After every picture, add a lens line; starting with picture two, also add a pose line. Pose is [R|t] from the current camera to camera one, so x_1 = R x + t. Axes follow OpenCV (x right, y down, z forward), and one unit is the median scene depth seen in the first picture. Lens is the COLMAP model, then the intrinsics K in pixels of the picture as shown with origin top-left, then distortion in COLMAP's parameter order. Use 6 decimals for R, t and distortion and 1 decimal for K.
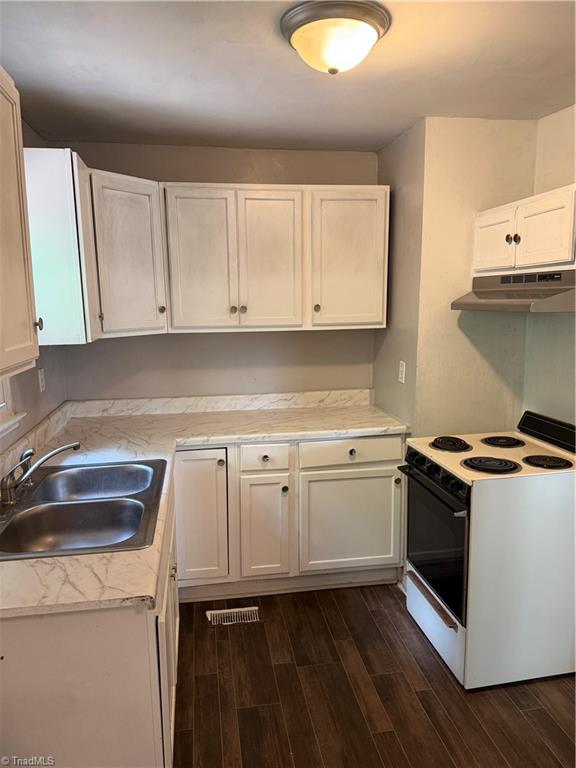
lens RADIAL K [[548.3, 0, 288.0], [0, 548.3, 384.0], [0, 0, 1]] dist [0.062576, -0.089552]
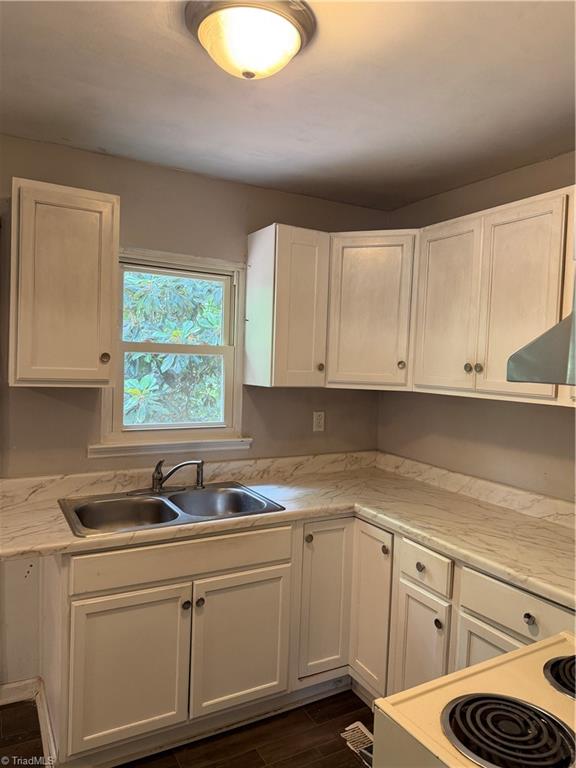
lens RADIAL K [[538.4, 0, 285.4], [0, 538.4, 370.0], [0, 0, 1]] dist [-0.000364, -0.002440]
pose [[0.321543, 0.041399, -0.945989, 0.562184], [-0.189875, 0.981571, -0.021583, -0.071355], [0.927662, 0.186559, 0.323478, 0.547213]]
